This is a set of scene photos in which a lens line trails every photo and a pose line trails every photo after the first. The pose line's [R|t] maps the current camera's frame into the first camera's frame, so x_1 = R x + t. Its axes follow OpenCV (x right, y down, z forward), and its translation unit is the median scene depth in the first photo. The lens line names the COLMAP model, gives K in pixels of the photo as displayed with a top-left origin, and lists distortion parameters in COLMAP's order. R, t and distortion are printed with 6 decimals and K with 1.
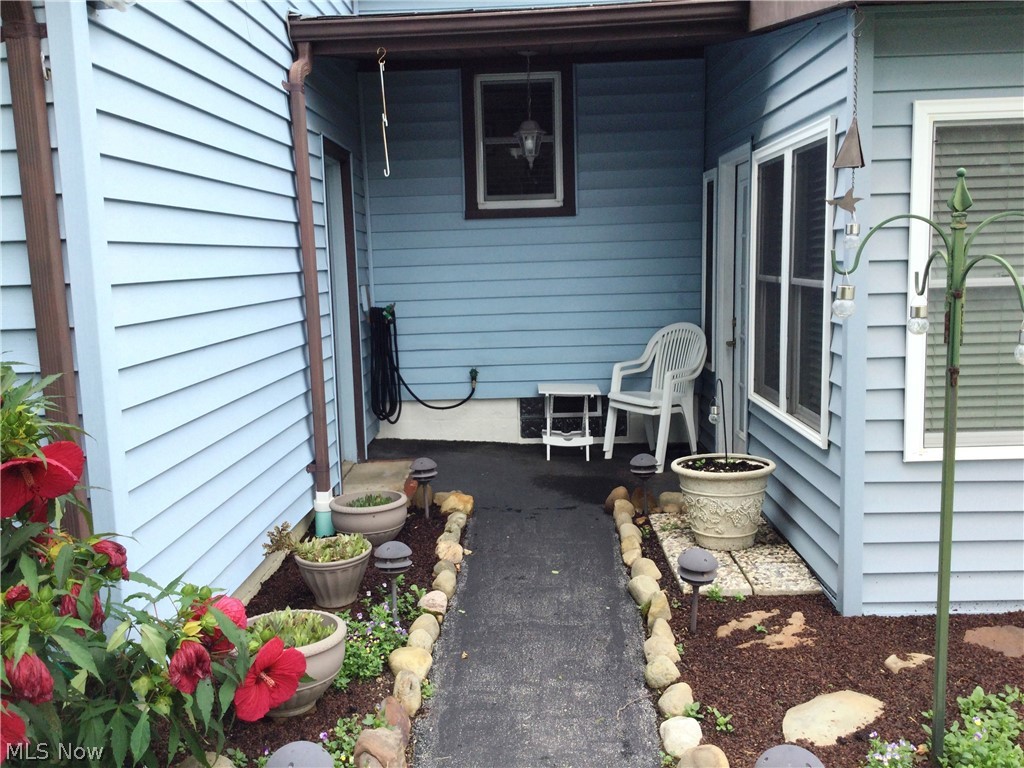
lens RADIAL K [[934.6, 0, 508.9], [0, 934.6, 385.0], [0, 0, 1]] dist [-0.008099, 0.000000]
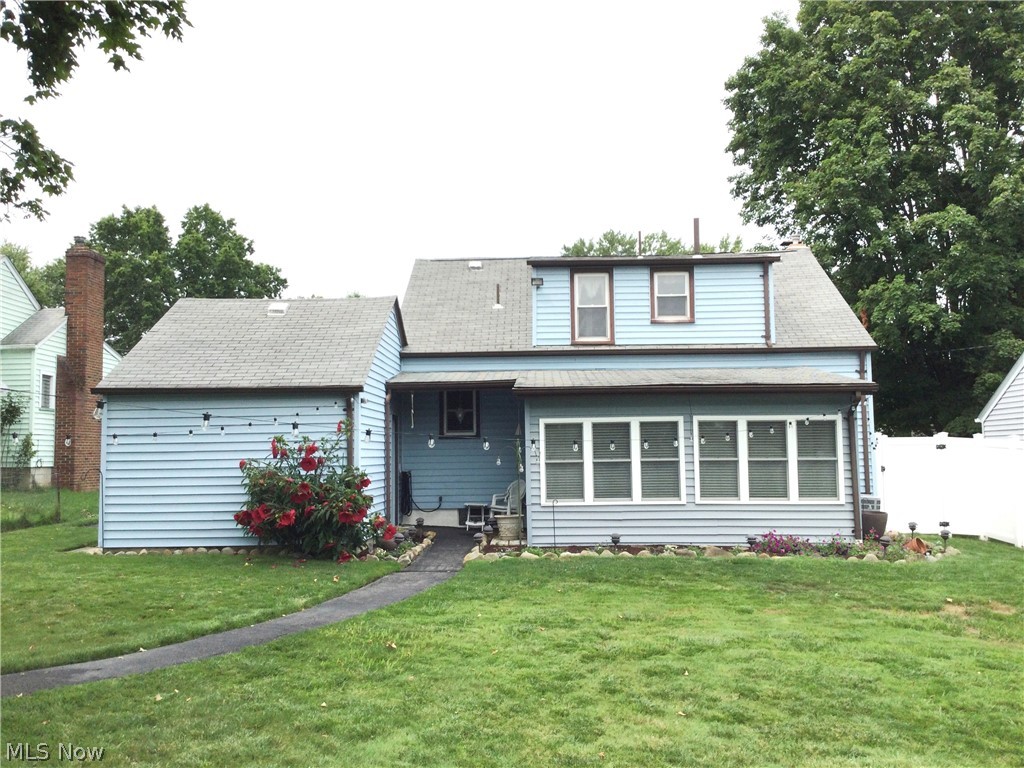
lens RADIAL K [[934.6, 0, 511.3], [0, 934.6, 385.4], [0, 0, 1]] dist [-0.008099, 0.000000]
pose [[0.999847, 0.017443, 0.001173, 0.155212], [-0.016808, 0.977564, -0.209966, 0.230190], [-0.004809, 0.209914, 0.977708, -1.654276]]
